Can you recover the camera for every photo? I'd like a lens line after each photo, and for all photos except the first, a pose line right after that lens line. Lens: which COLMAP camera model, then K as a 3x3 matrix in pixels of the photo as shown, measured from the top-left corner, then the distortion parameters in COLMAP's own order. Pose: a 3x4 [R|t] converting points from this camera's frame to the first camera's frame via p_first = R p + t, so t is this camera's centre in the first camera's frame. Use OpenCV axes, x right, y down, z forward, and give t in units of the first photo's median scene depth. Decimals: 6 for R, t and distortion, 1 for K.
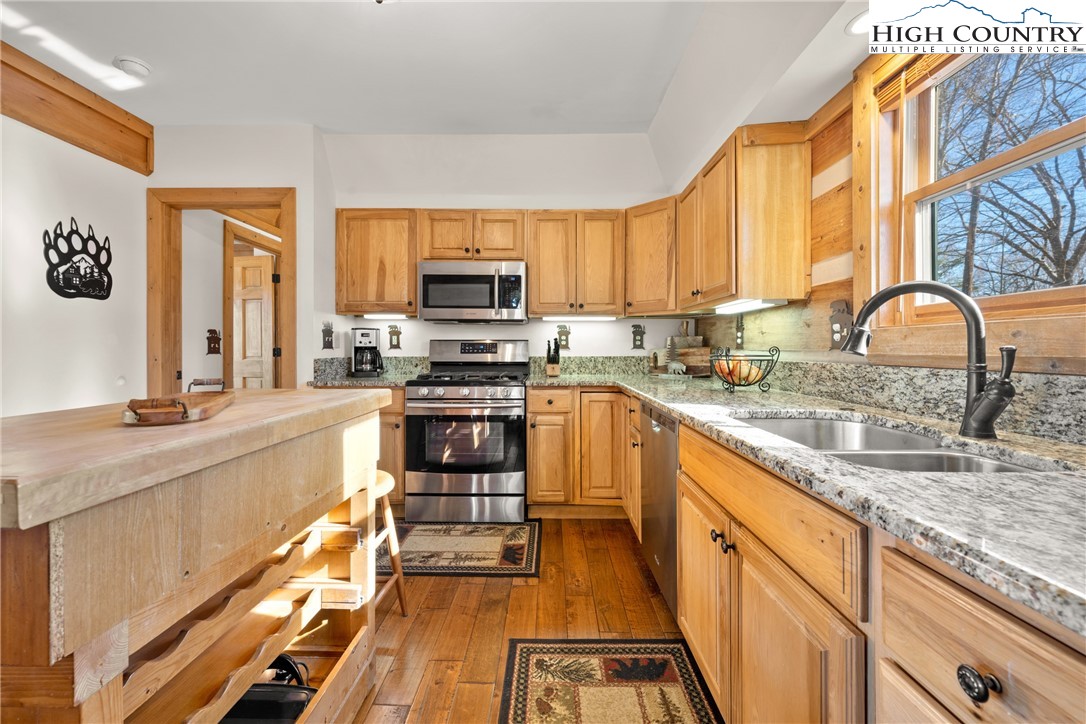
lens RADIAL K [[436.2, 0, 530.1], [0, 436.2, 349.0], [0, 0, 1]] dist [-0.002078, -0.000023]
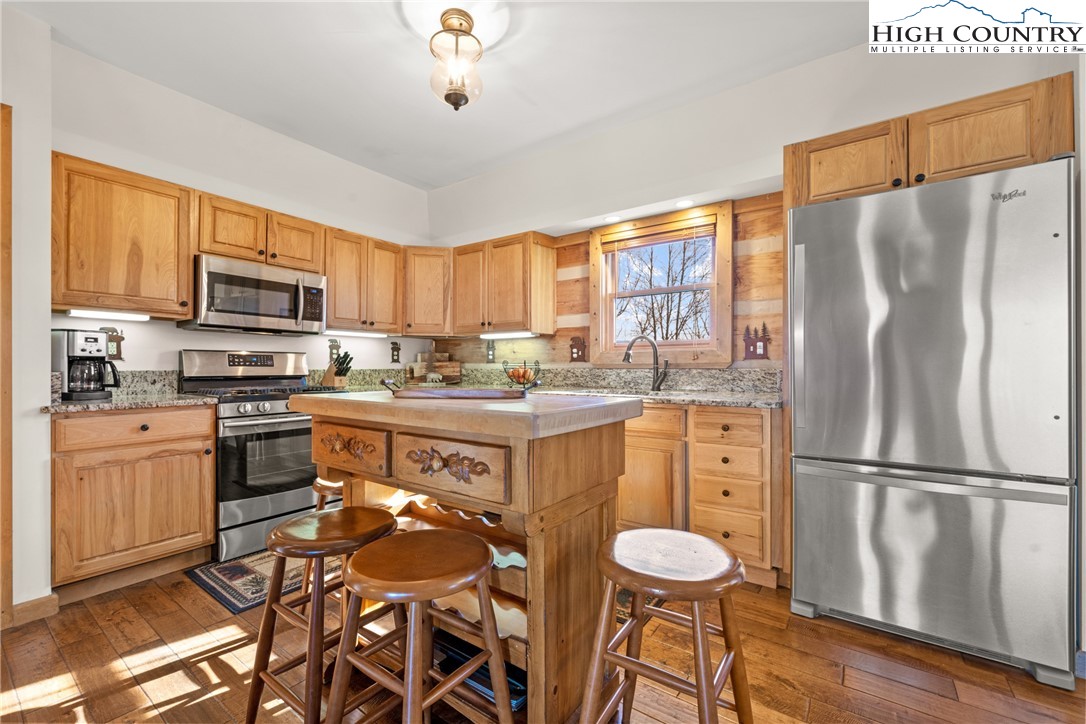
lens RADIAL K [[464.6, 0, 544.5], [0, 464.6, 363.3], [0, 0, 1]] dist [0.001773, 0.000140]
pose [[0.561137, 0.006322, 0.827698, -0.616314], [0.001592, 0.999961, -0.008717, 0.014474], [-0.827721, 0.006209, 0.561105, -0.033269]]
